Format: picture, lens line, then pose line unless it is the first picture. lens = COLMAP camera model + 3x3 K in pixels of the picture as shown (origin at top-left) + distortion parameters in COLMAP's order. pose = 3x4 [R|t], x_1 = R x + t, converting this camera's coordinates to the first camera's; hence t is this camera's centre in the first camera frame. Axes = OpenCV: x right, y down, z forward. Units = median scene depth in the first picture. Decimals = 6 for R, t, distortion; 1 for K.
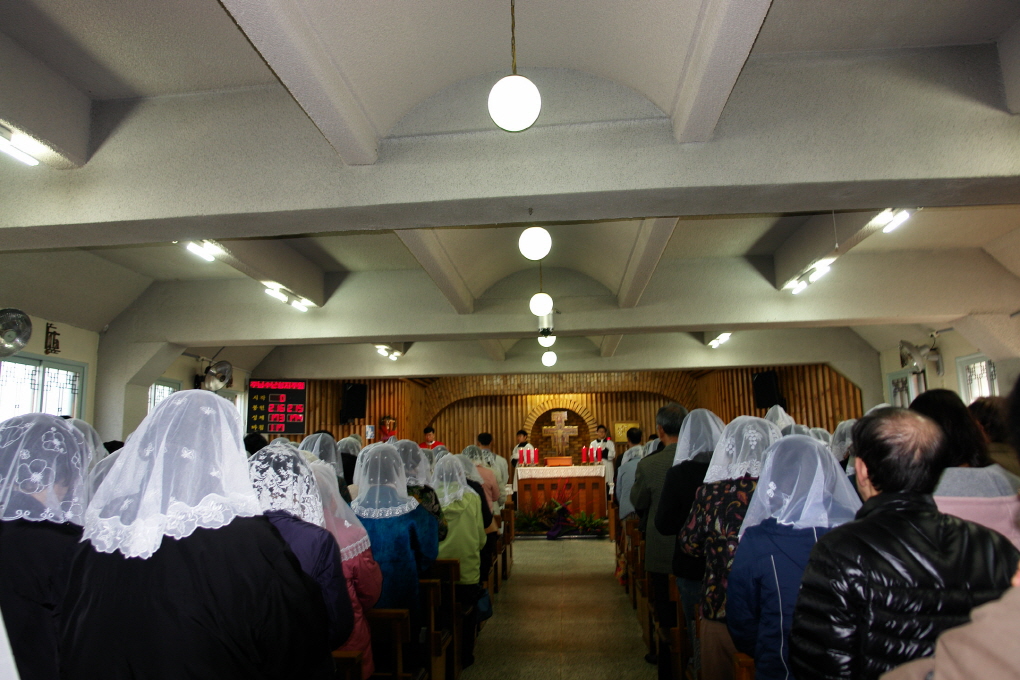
lens RADIAL K [[724.4, 0, 510.0], [0, 724.4, 340.0], [0, 0, 1]] dist [0.000195, -0.000070]
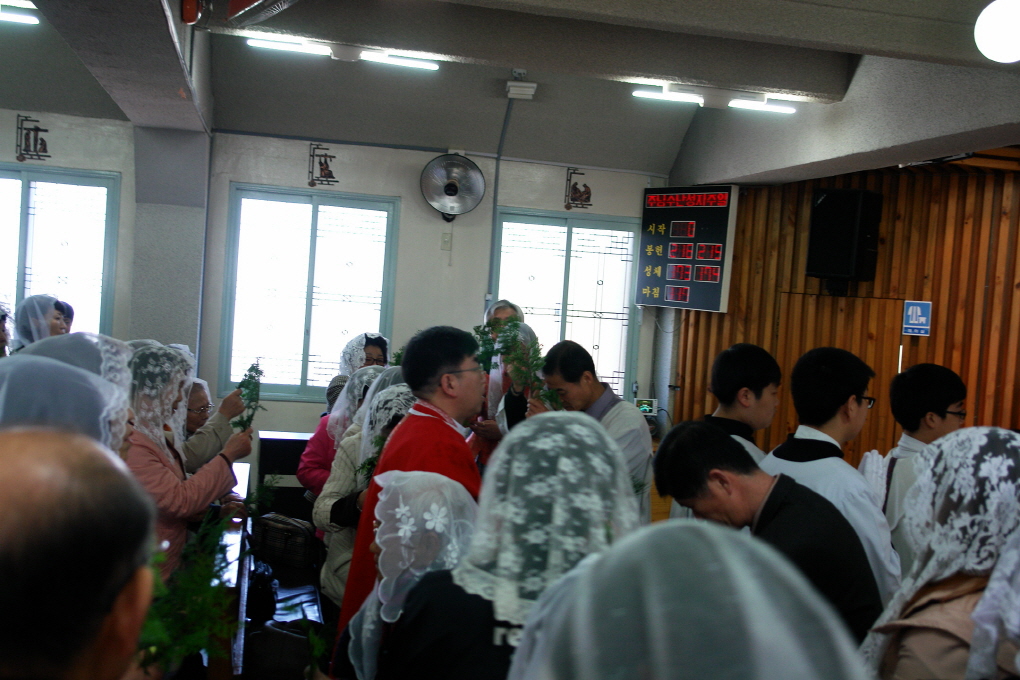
lens RADIAL K [[1139.3, 0, 510.0], [0, 1139.3, 340.0], [0, 0, 1]] dist [-0.006275, 0.033232]
pose [[0.302355, 0.078153, -0.949986, 0.332502], [0.072500, 0.991861, 0.104672, 0.067100], [0.950434, -0.100523, 0.294228, 0.688800]]
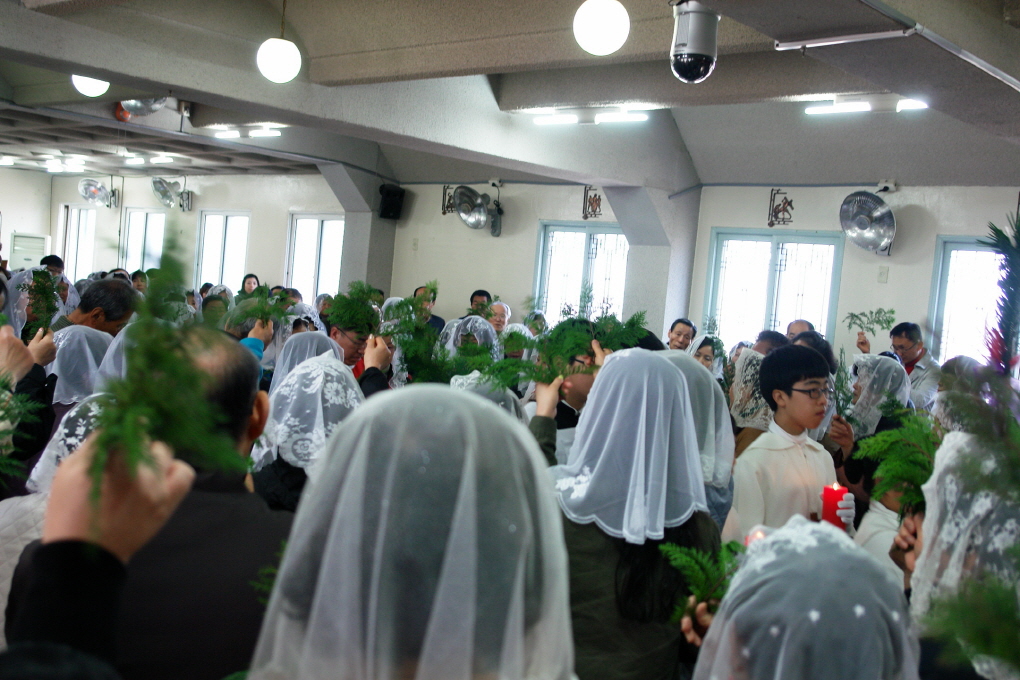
lens RADIAL K [[1139.3, 0, 510.0], [0, 1139.3, 340.0], [0, 0, 1]] dist [-0.006275, 0.033232]
pose [[-0.605736, 0.006040, -0.795643, 0.349162], [0.053545, 0.998014, -0.033189, 0.103445], [0.793862, -0.062706, -0.604856, 0.924607]]
